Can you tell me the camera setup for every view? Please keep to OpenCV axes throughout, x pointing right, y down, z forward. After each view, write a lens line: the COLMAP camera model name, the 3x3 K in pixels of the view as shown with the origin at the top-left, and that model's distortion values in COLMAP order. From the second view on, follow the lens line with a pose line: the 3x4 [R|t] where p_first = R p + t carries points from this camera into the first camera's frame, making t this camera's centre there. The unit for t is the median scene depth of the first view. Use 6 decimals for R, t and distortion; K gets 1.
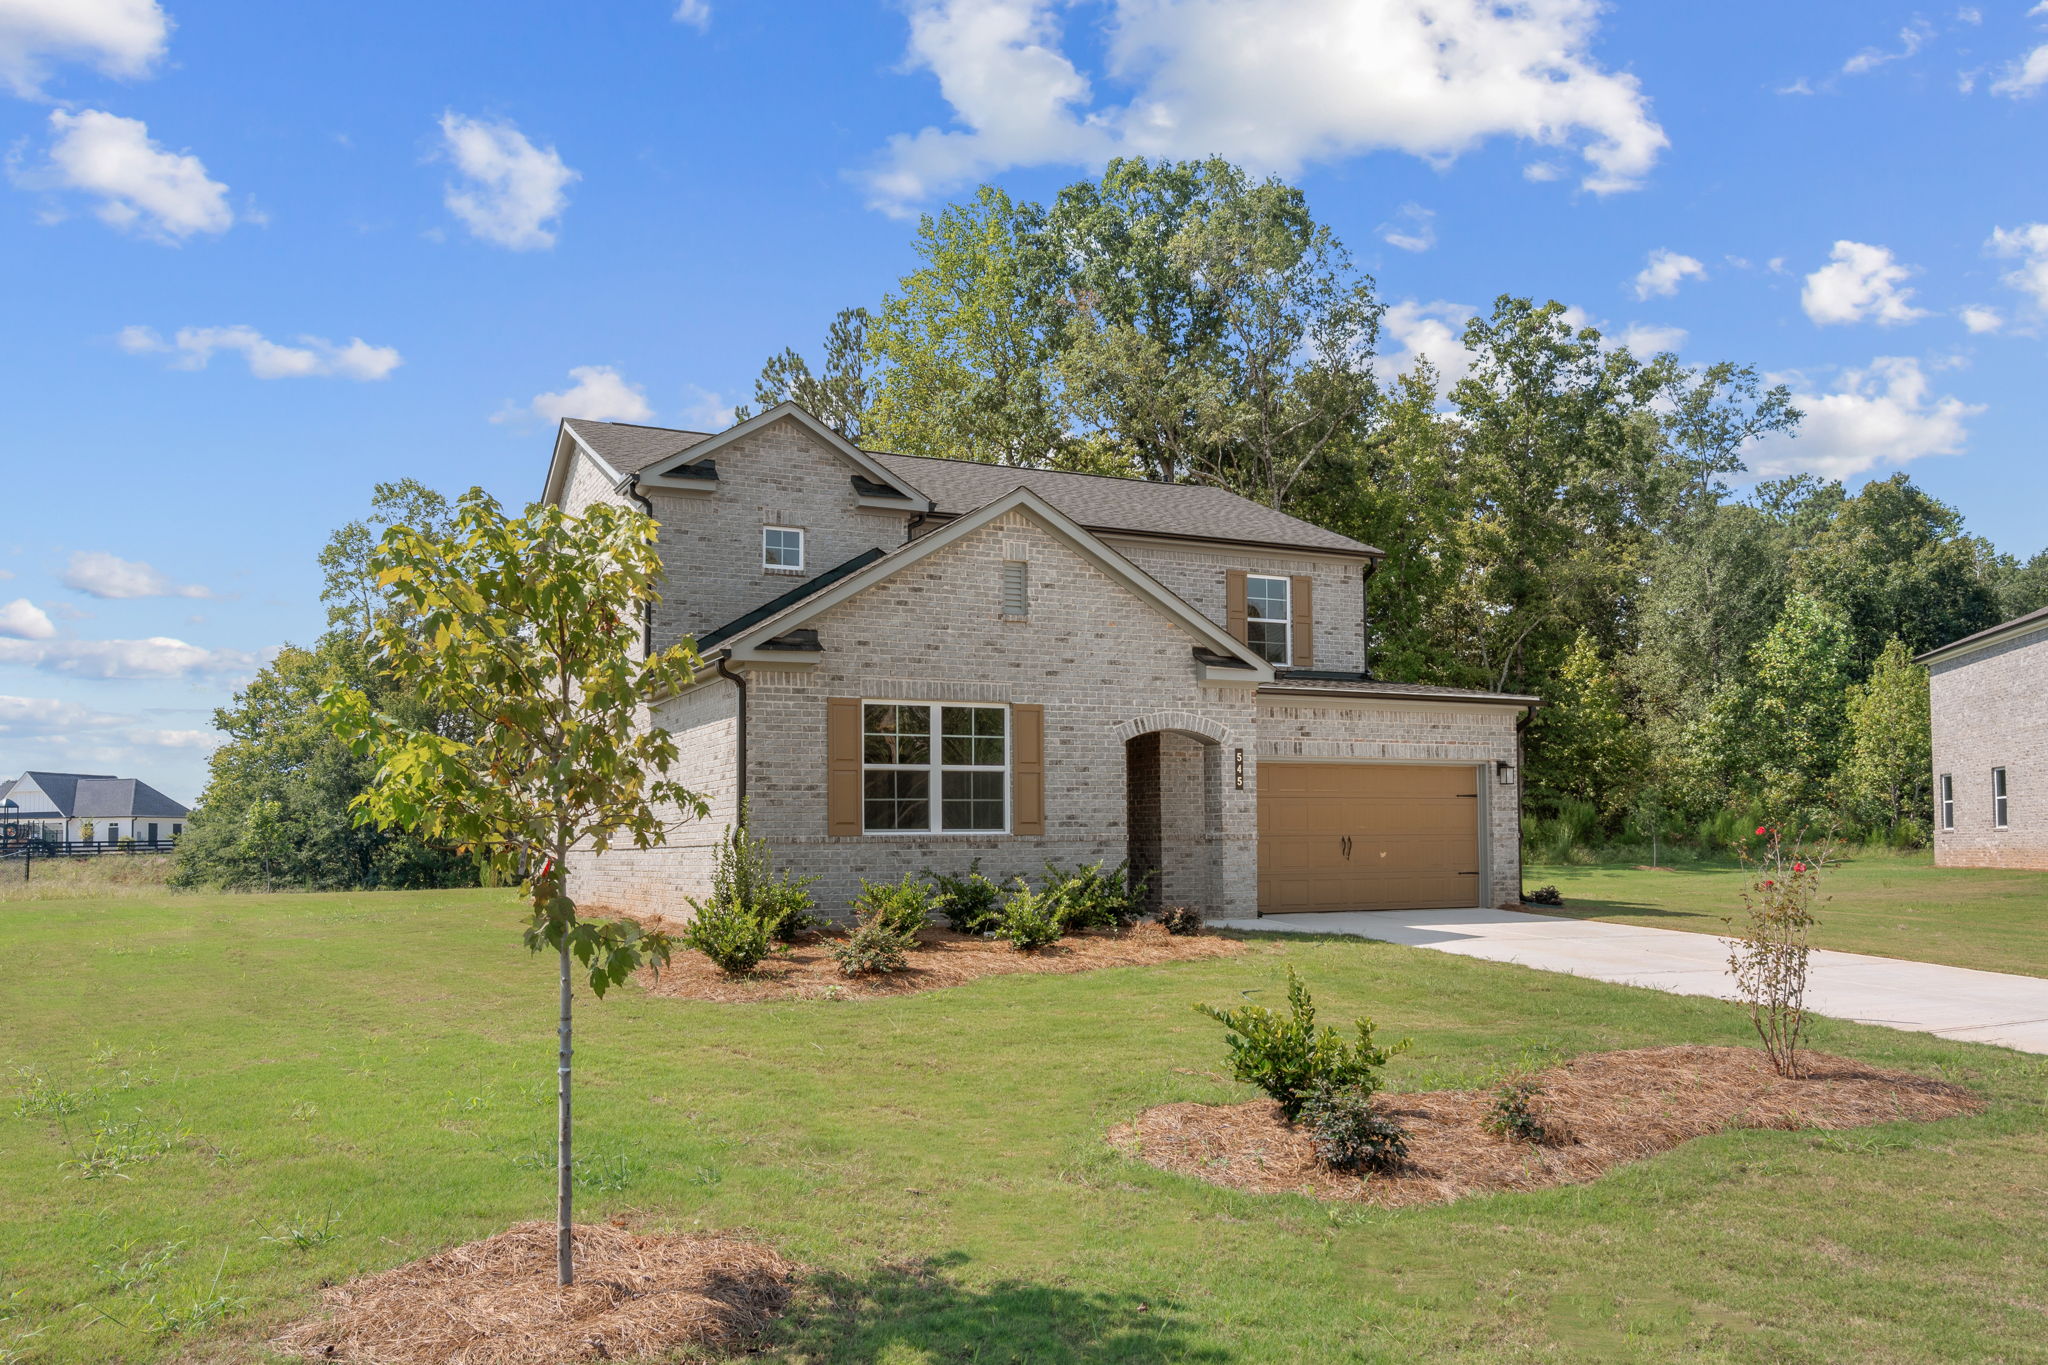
lens RADIAL K [[1884.7, 0, 1018.2], [0, 1884.7, 730.6], [0, 0, 1]] dist [-0.071618, 0.376095]
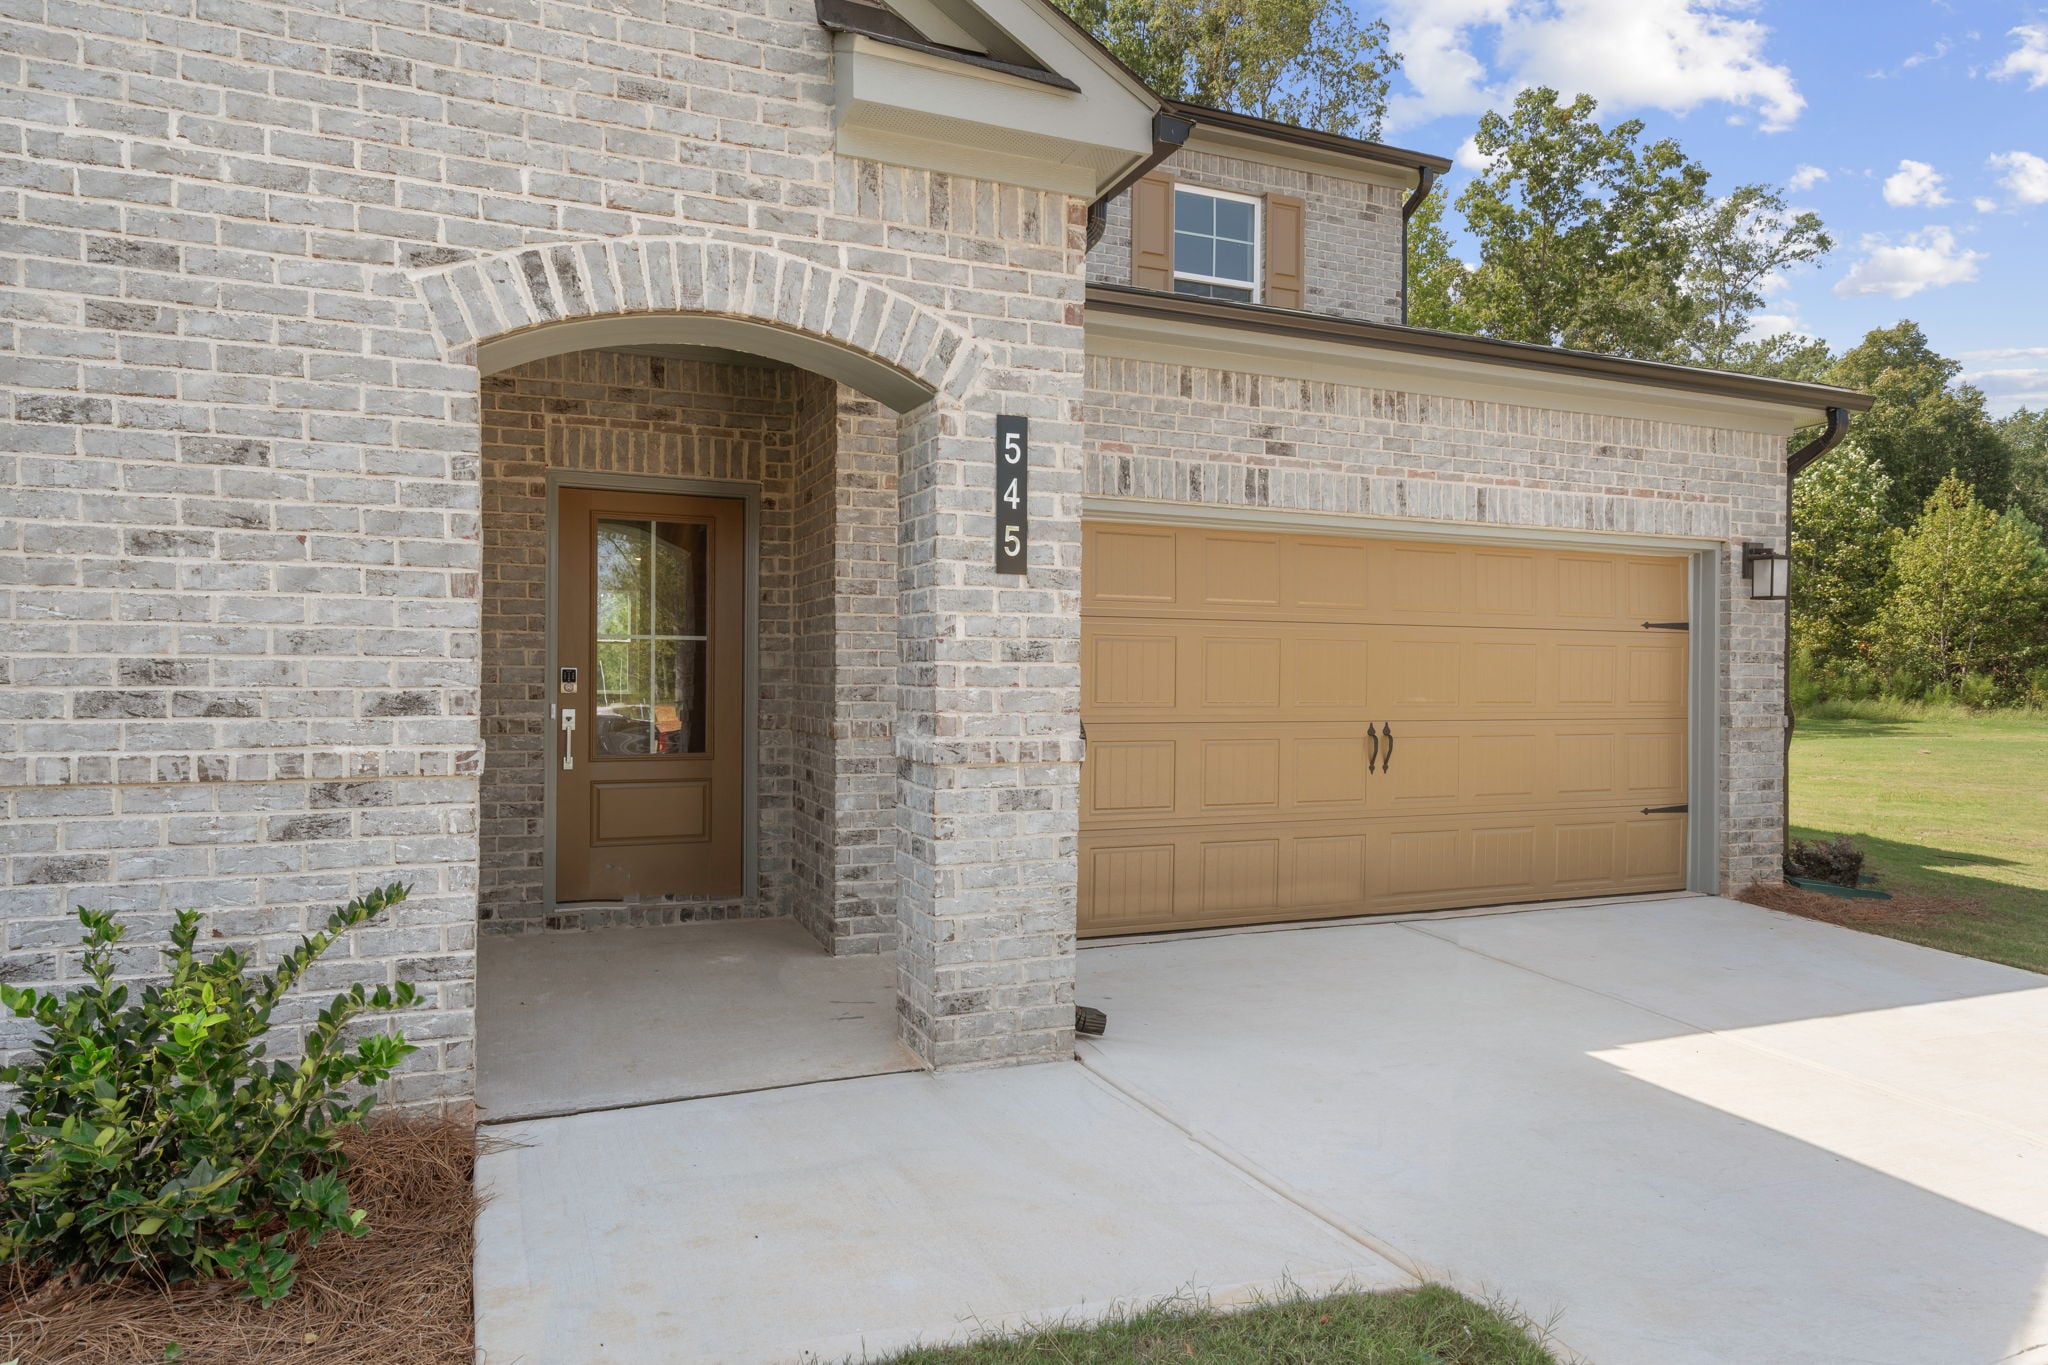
lens RADIAL K [[1337.8, 0, 1027.7], [0, 1337.8, 687.0], [0, 0, 1]] dist [0.008031, 0.002321]
pose [[0.998970, 0.015355, -0.042702, 0.115431], [-0.012344, 0.997478, 0.069896, 0.030783], [0.043668, -0.069297, 0.996640, 0.733021]]
